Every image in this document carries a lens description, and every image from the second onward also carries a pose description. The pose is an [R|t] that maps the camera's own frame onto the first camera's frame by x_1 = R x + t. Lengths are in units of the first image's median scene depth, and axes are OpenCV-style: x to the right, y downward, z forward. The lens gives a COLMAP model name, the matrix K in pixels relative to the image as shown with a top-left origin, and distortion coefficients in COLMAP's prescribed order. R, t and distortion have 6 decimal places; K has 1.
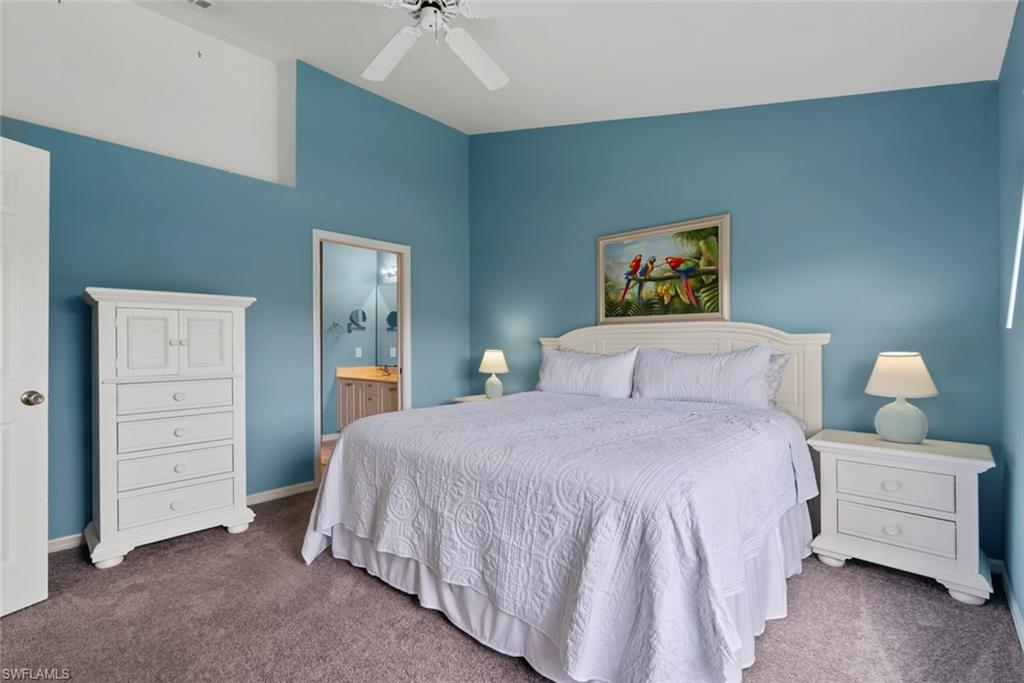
lens RADIAL K [[456.6, 0, 513.2], [0, 456.6, 342.3], [0, 0, 1]] dist [-0.000545, -0.000006]
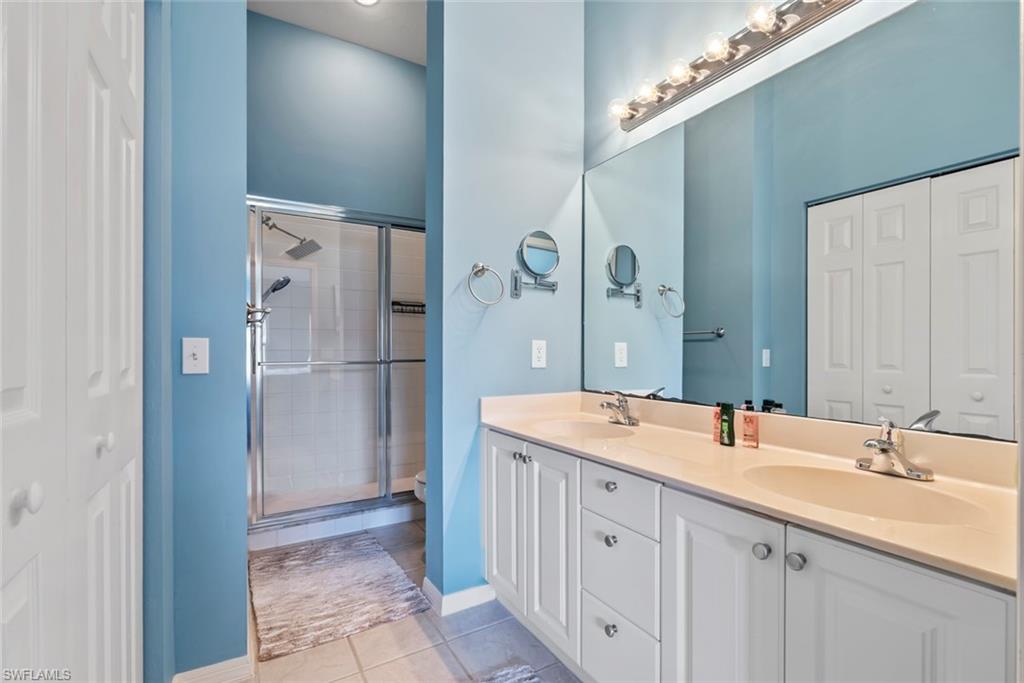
lens RADIAL K [[456.6, 0, 513.2], [0, 456.6, 342.3], [0, 0, 1]] dist [-0.000545, -0.000006]
pose [[0.958918, -0.004831, -0.283644, -0.259245], [-0.000186, 0.999844, -0.017659, 0.019757], [0.283685, 0.016986, 0.958767, 0.658717]]
